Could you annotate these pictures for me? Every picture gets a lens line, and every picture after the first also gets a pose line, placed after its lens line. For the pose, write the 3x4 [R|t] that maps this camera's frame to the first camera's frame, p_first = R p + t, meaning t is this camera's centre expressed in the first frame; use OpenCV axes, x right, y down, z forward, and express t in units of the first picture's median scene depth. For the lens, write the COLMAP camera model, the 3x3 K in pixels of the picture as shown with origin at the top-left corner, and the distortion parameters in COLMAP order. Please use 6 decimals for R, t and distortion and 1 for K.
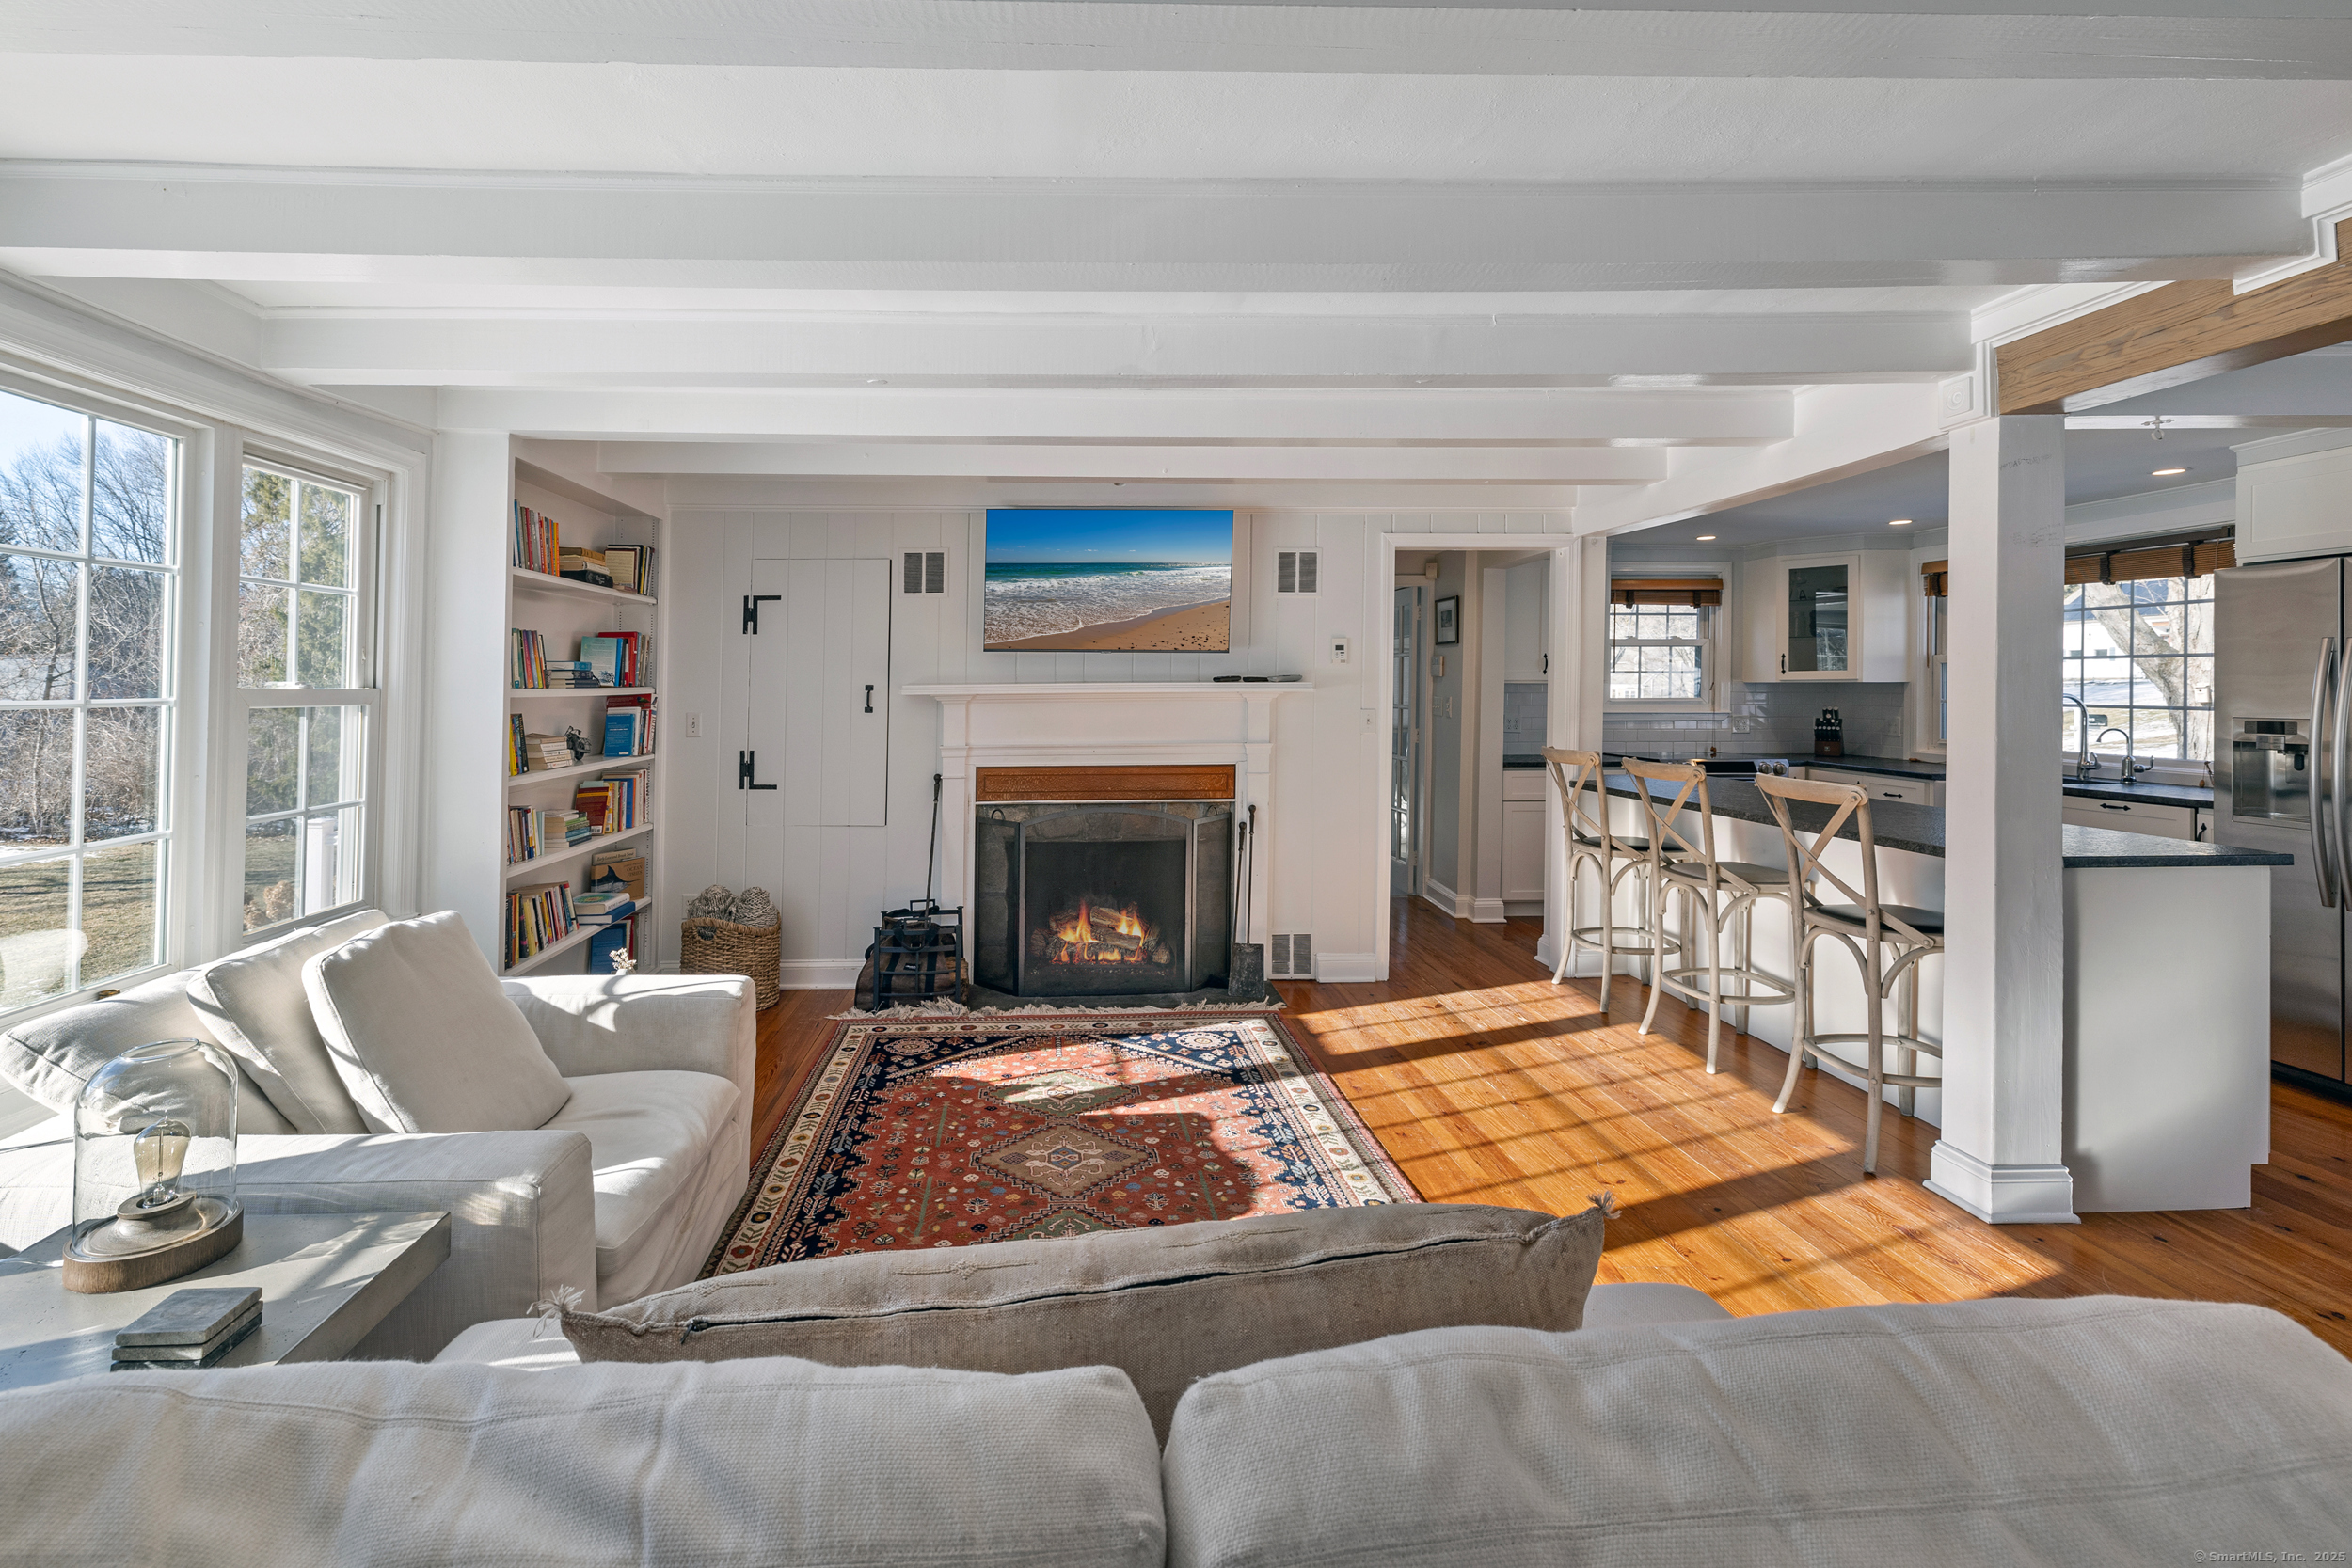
lens RADIAL K [[1099.7, 0, 1095.4], [0, 1099.7, 691.9], [0, 0, 1]] dist [-0.004648, 0.001748]
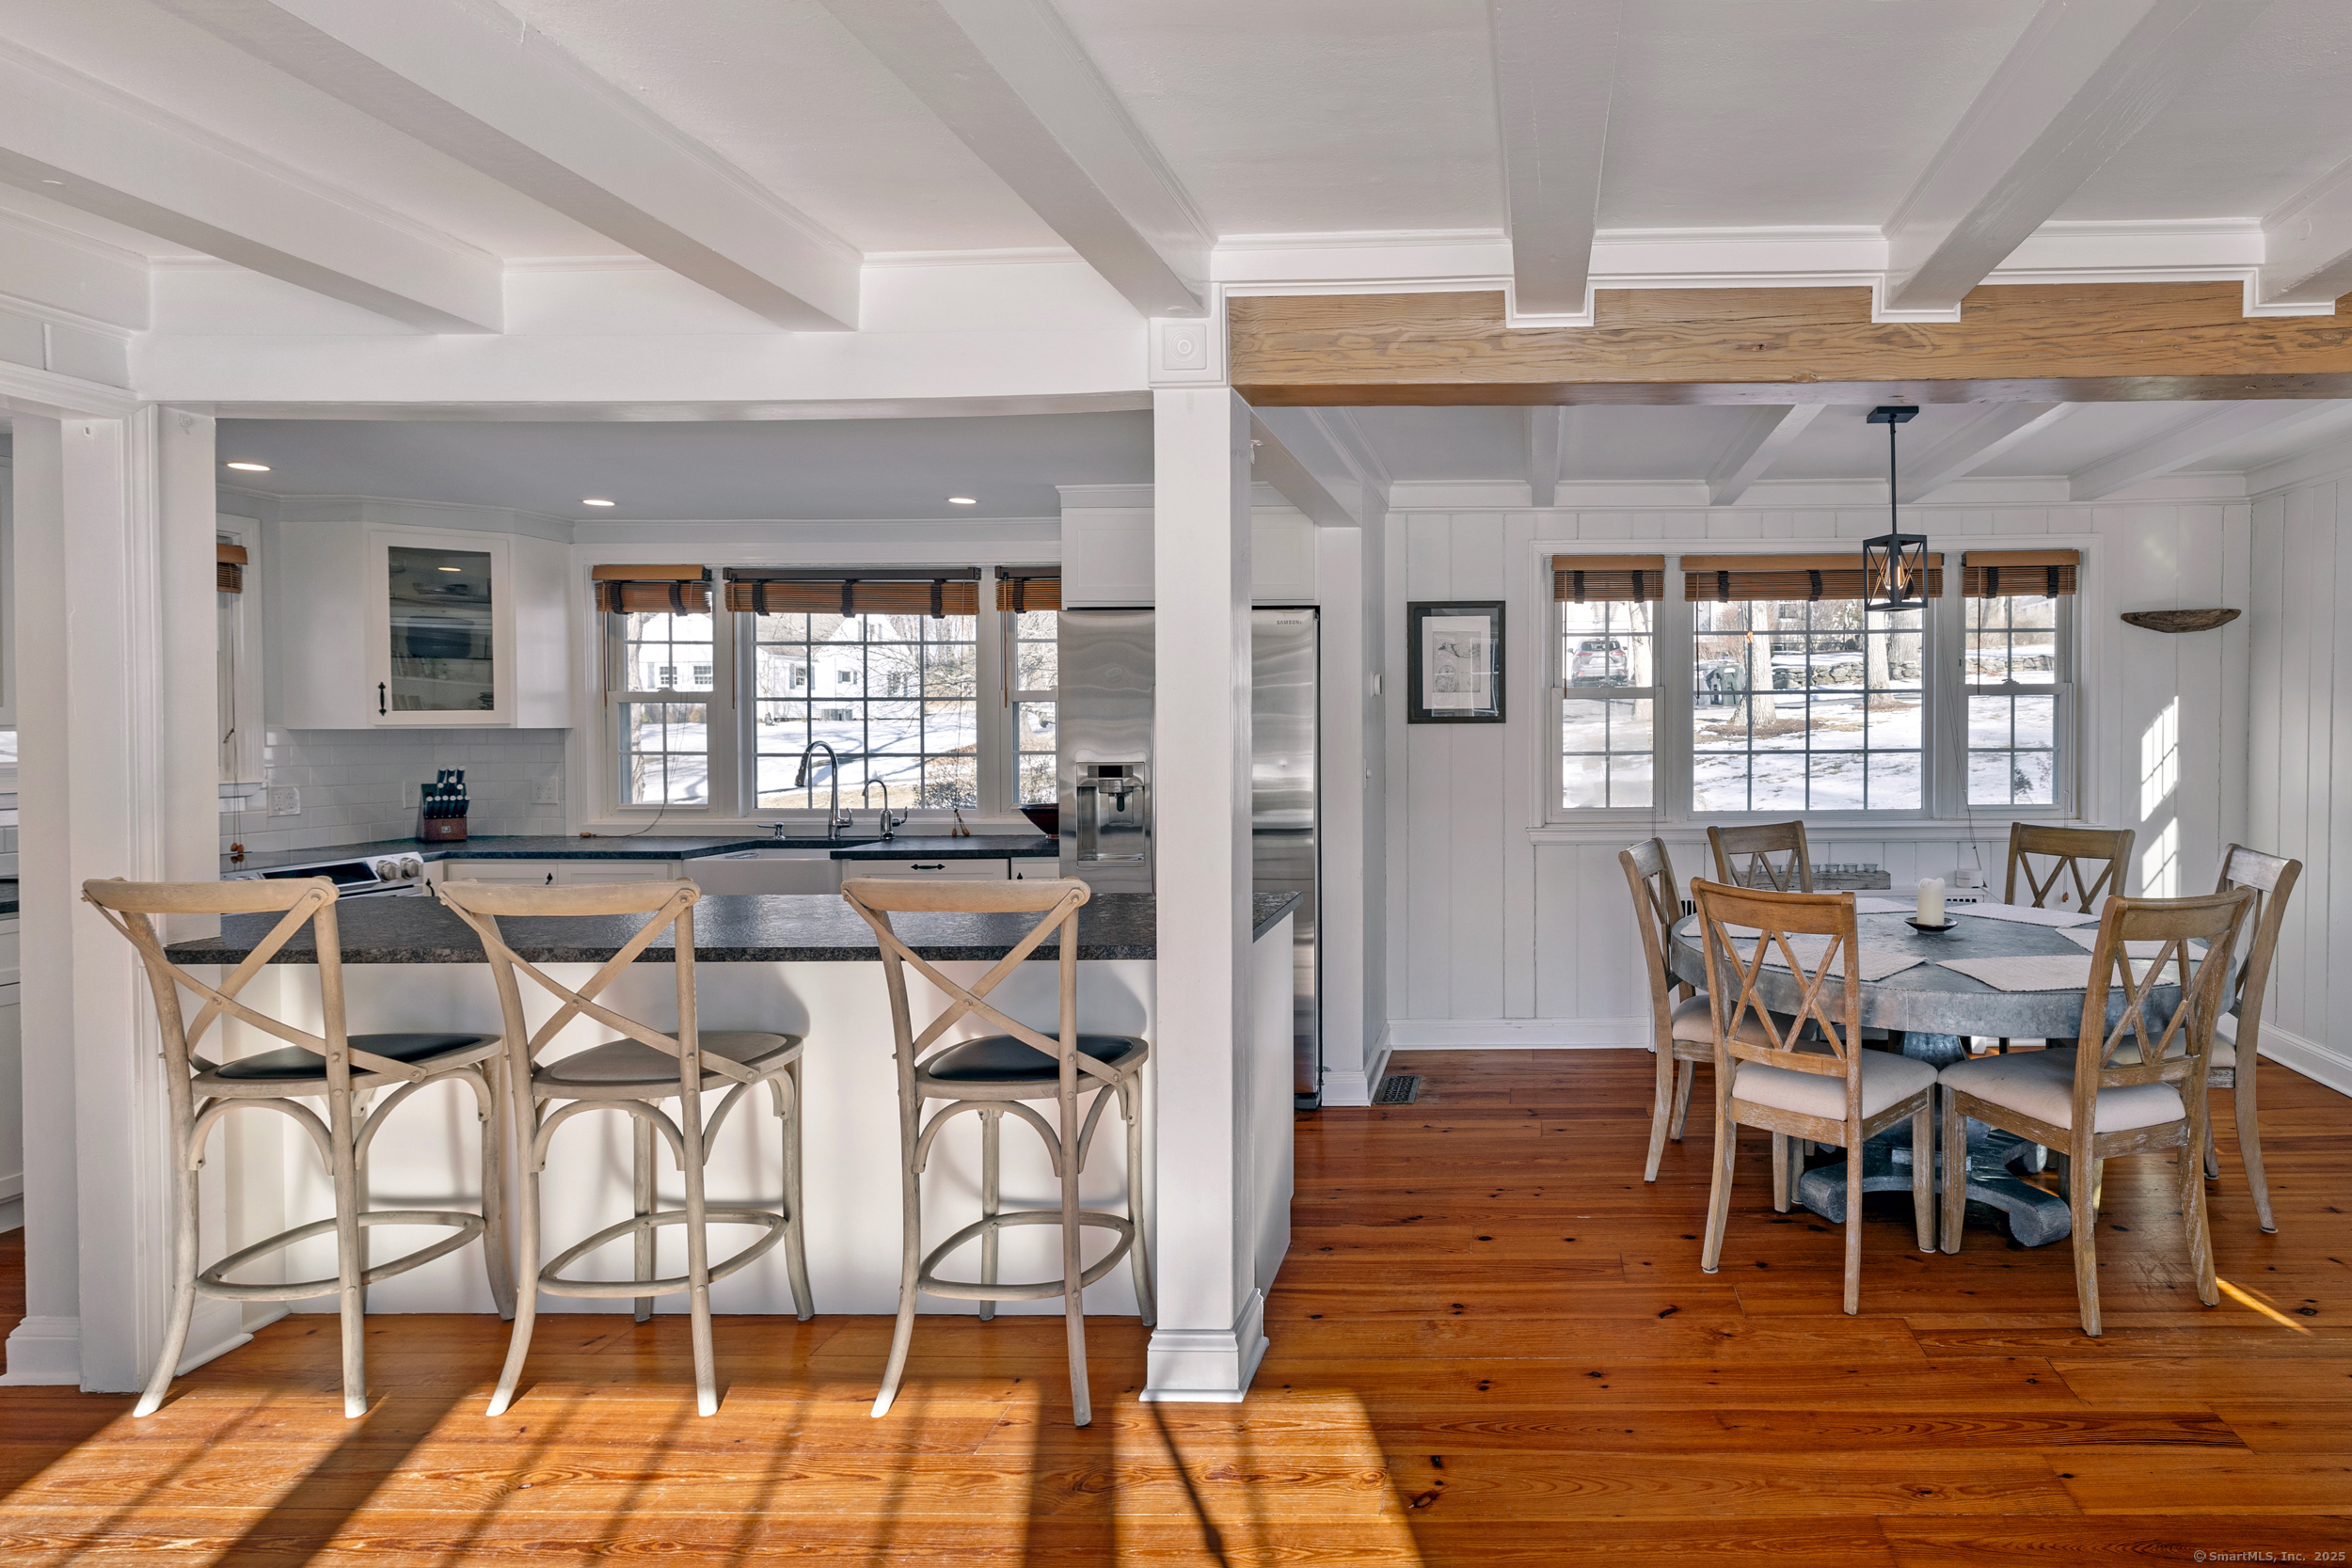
lens RADIAL K [[1209.9, 0, 1503.0], [0, 1209.9, 746.5], [0, 0, 1]] dist [-0.014191, 0.004457]
pose [[0.059046, -0.016194, 0.998124, -0.021972], [0.011403, 0.999814, 0.015547, -0.002275], [-0.998190, 0.010463, 0.059220, 0.464358]]
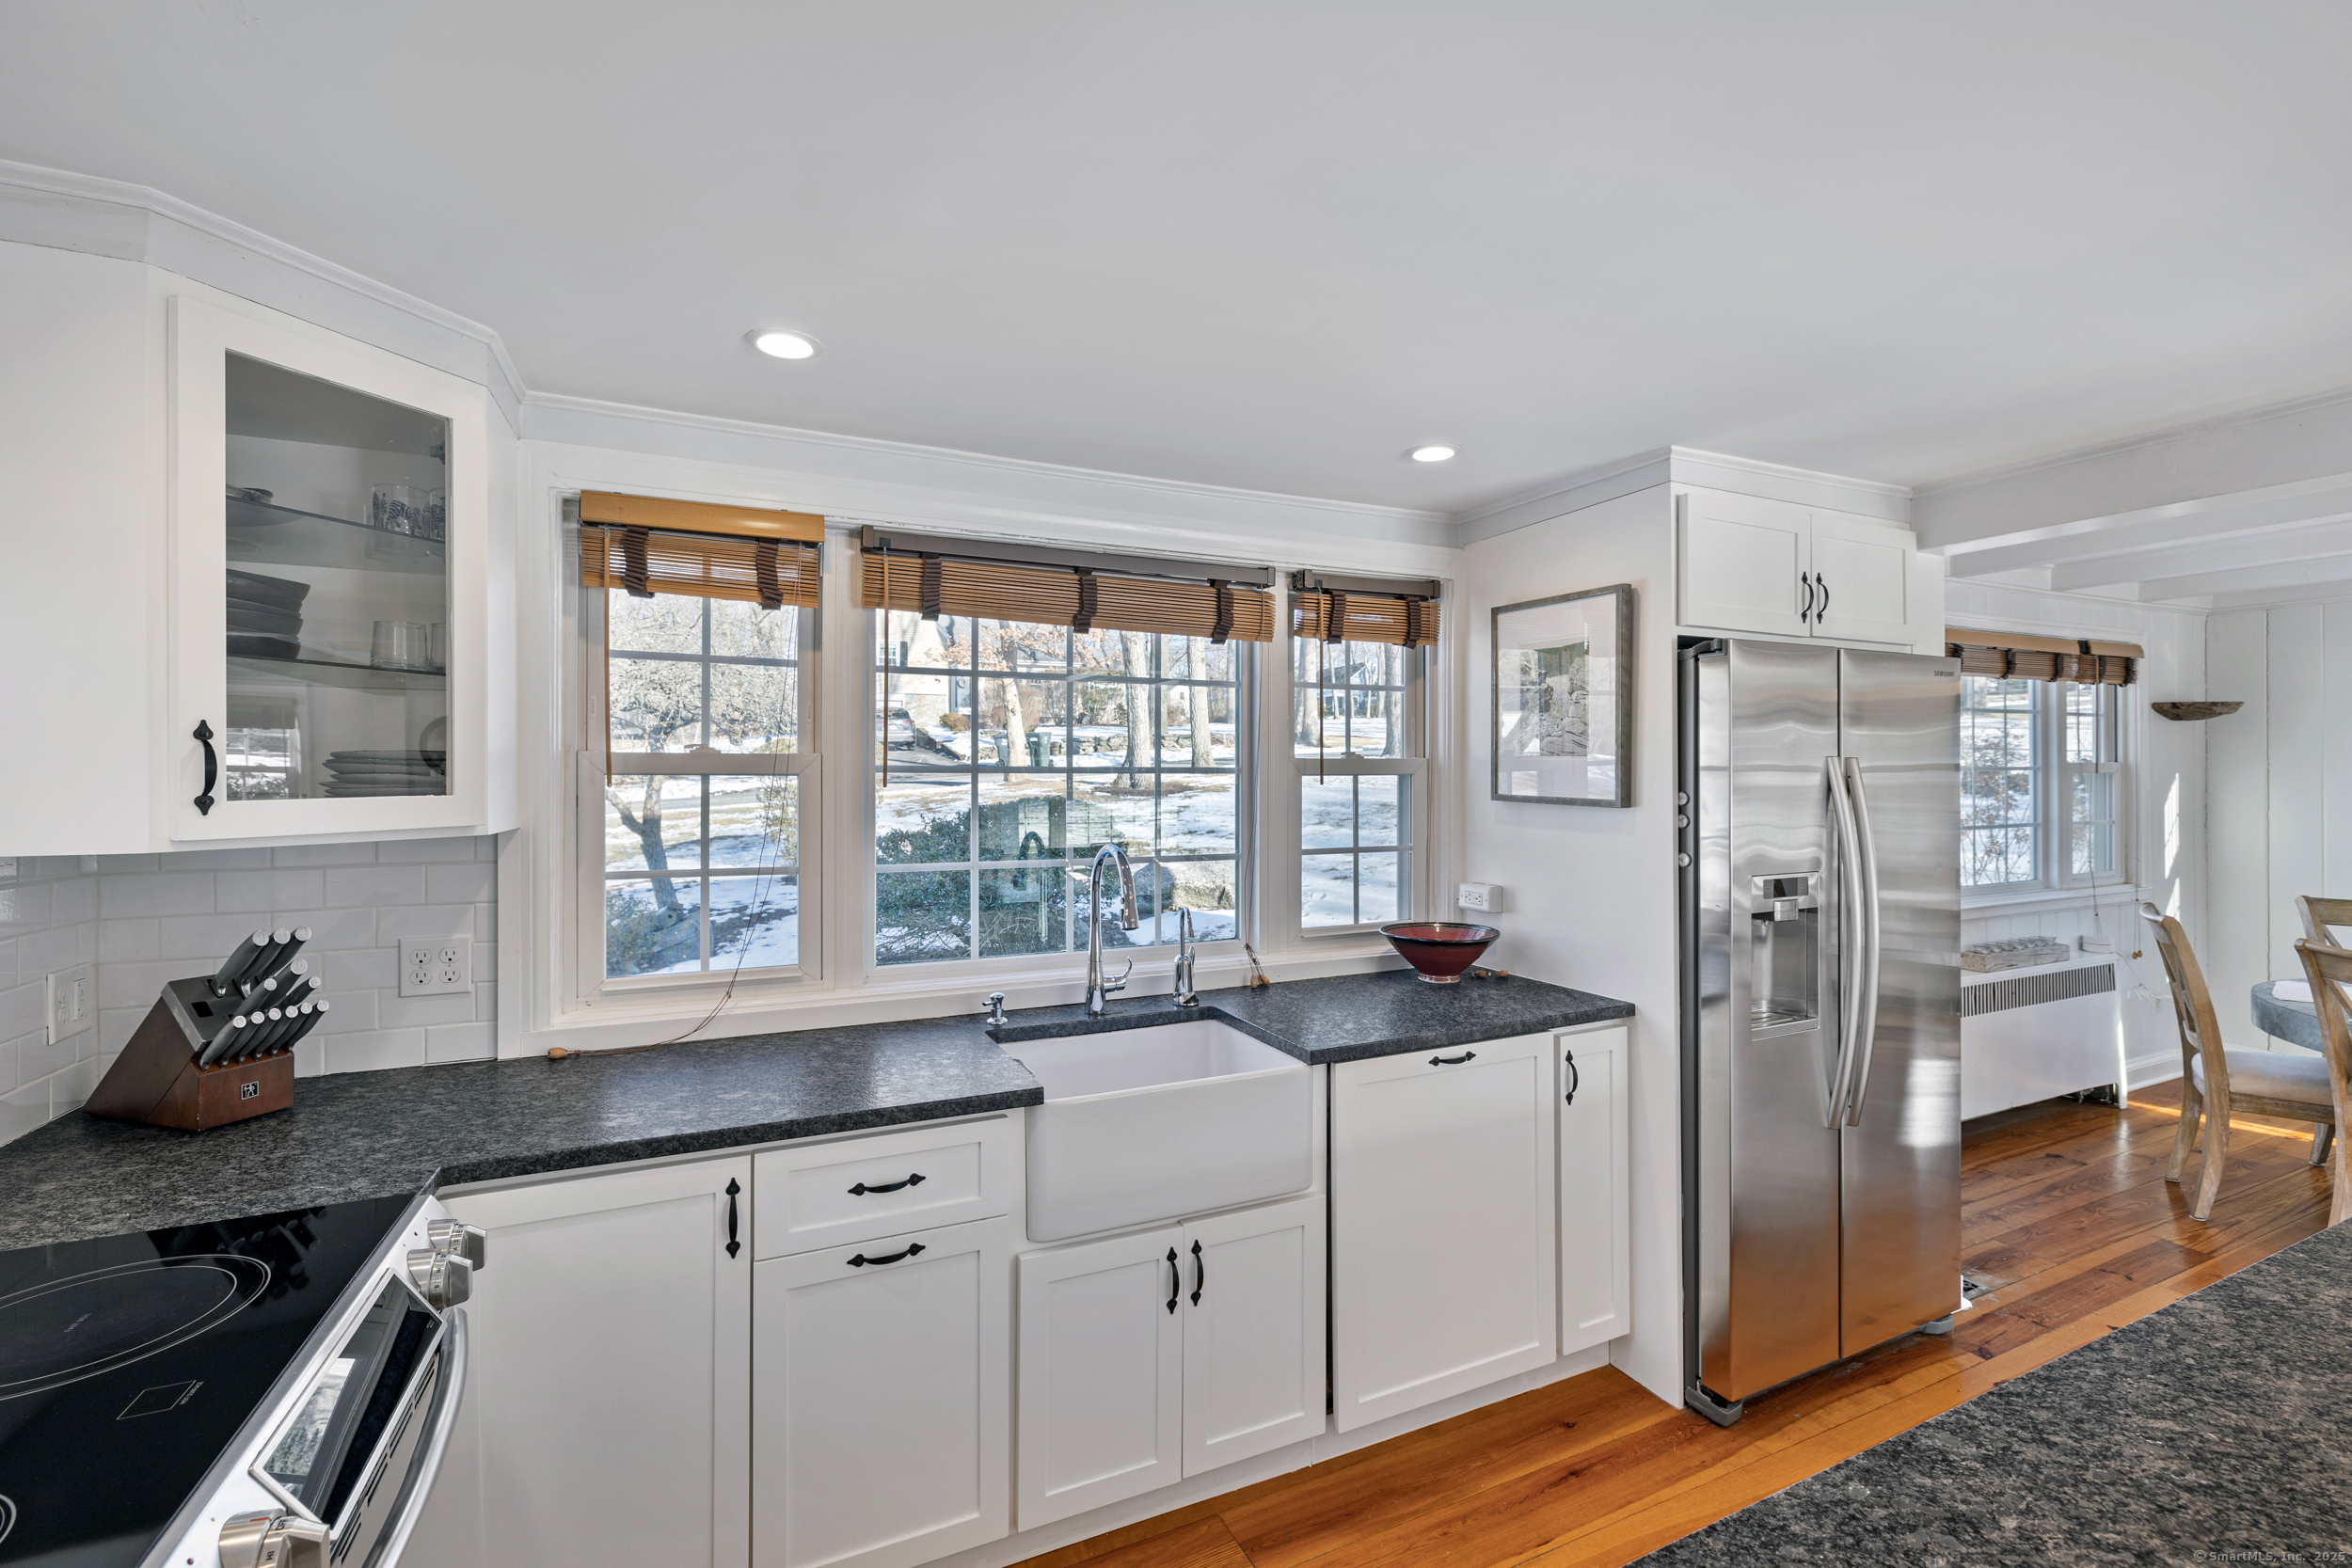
lens RADIAL K [[990.4, 0, 1188.9], [0, 990.4, 772.5], [0, 0, 1]] dist [0.003486, 0.000777]
pose [[-0.374473, -0.004020, 0.927229, 0.522545], [0.004169, 0.999973, 0.006019, -0.036853], [-0.927228, 0.006120, -0.374446, 1.273206]]
